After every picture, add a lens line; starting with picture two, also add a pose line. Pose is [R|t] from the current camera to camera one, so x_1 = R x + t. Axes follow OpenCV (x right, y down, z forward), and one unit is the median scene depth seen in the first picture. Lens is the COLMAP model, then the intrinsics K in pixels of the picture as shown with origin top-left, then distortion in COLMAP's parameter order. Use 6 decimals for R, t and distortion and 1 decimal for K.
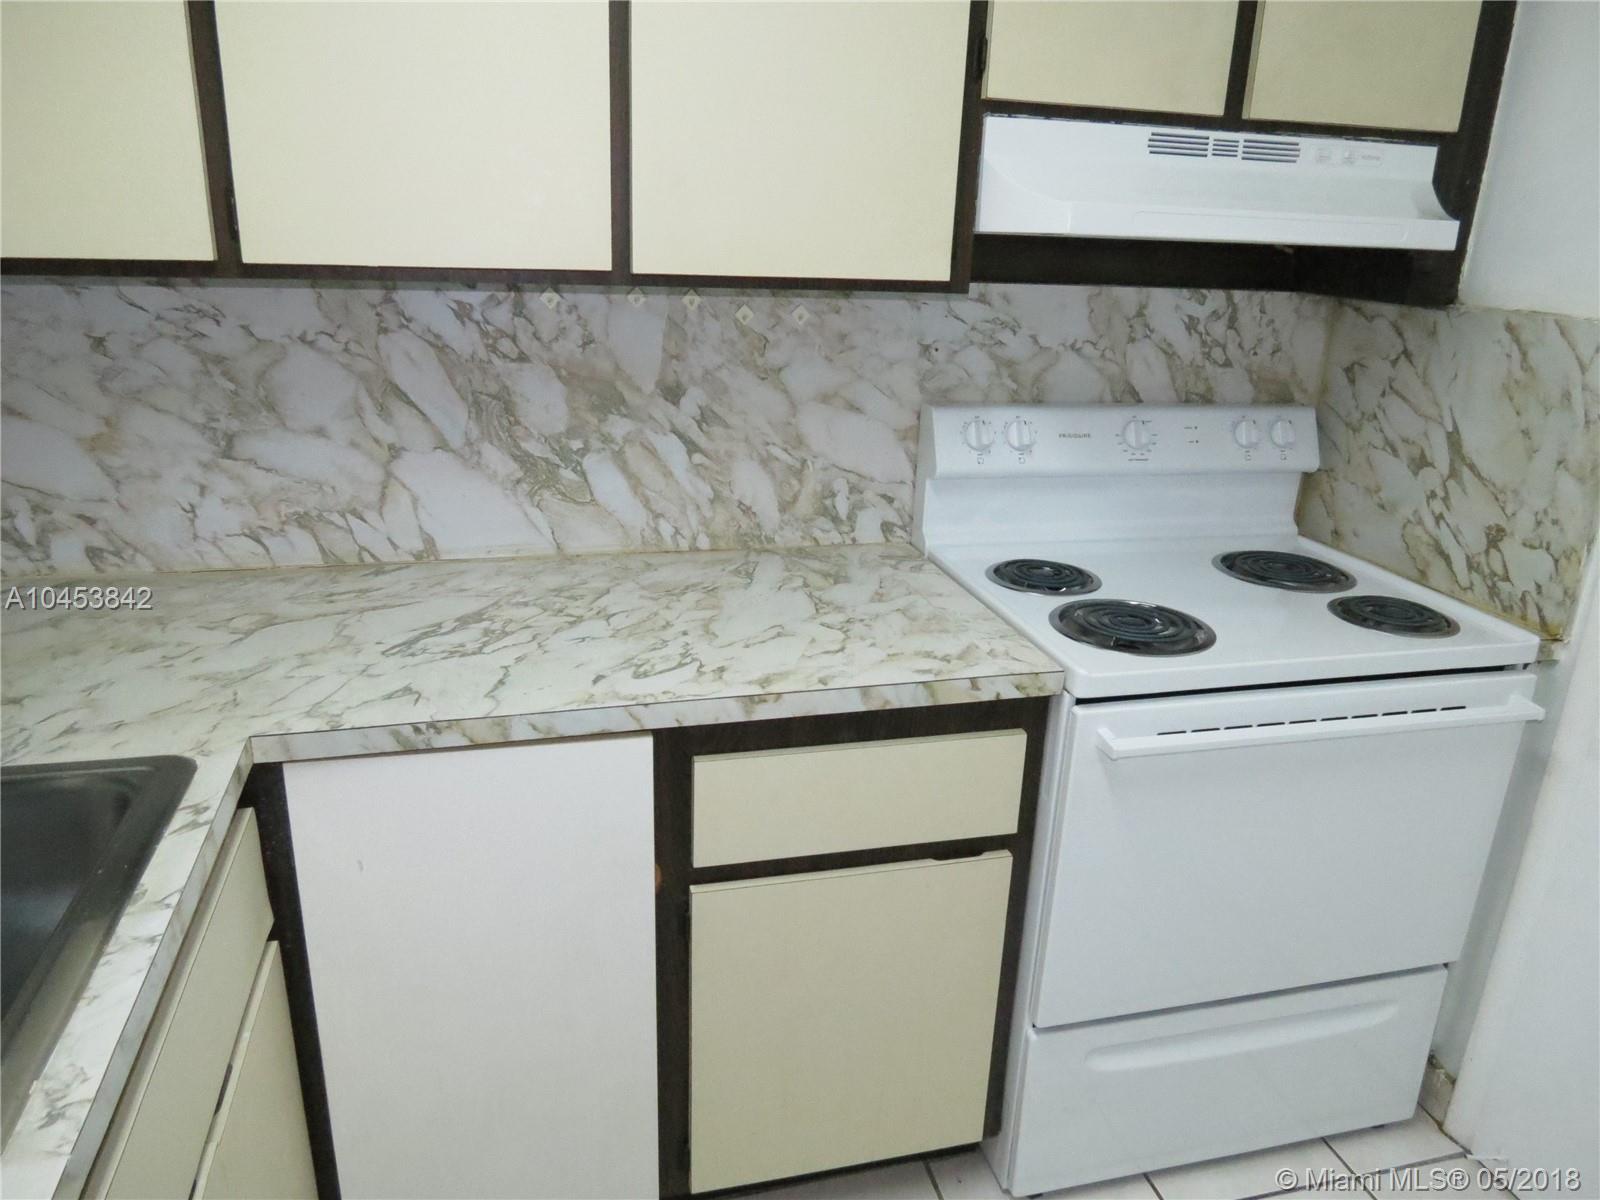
lens RADIAL K [[1142.7, 0, 803.6], [0, 1142.7, 593.2], [0, 0, 1]] dist [-0.028027, 0.002091]
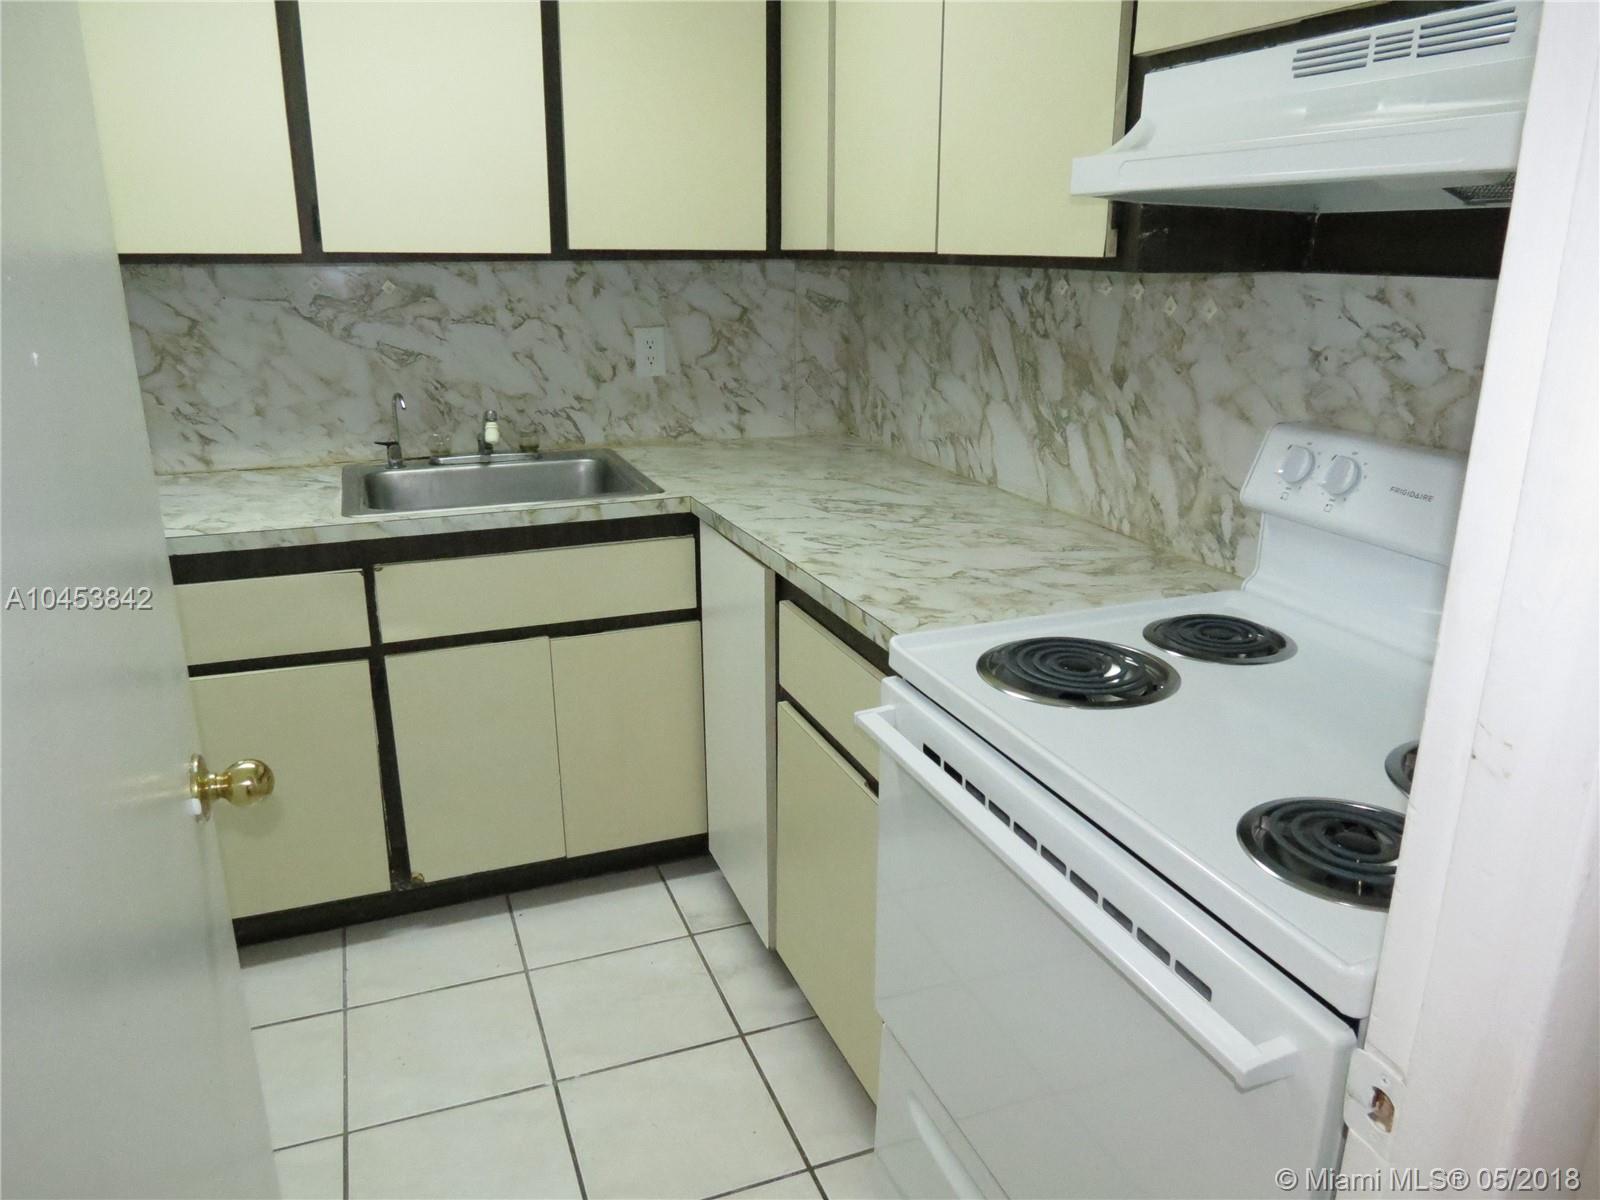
lens RADIAL K [[1142.7, 0, 803.6], [0, 1142.7, 593.2], [0, 0, 1]] dist [-0.028027, 0.002091]
pose [[0.118423, 0.253402, -0.960085, 0.923988], [-0.315118, 0.926499, 0.205669, -0.114821], [0.941635, 0.278184, 0.189570, 0.578090]]
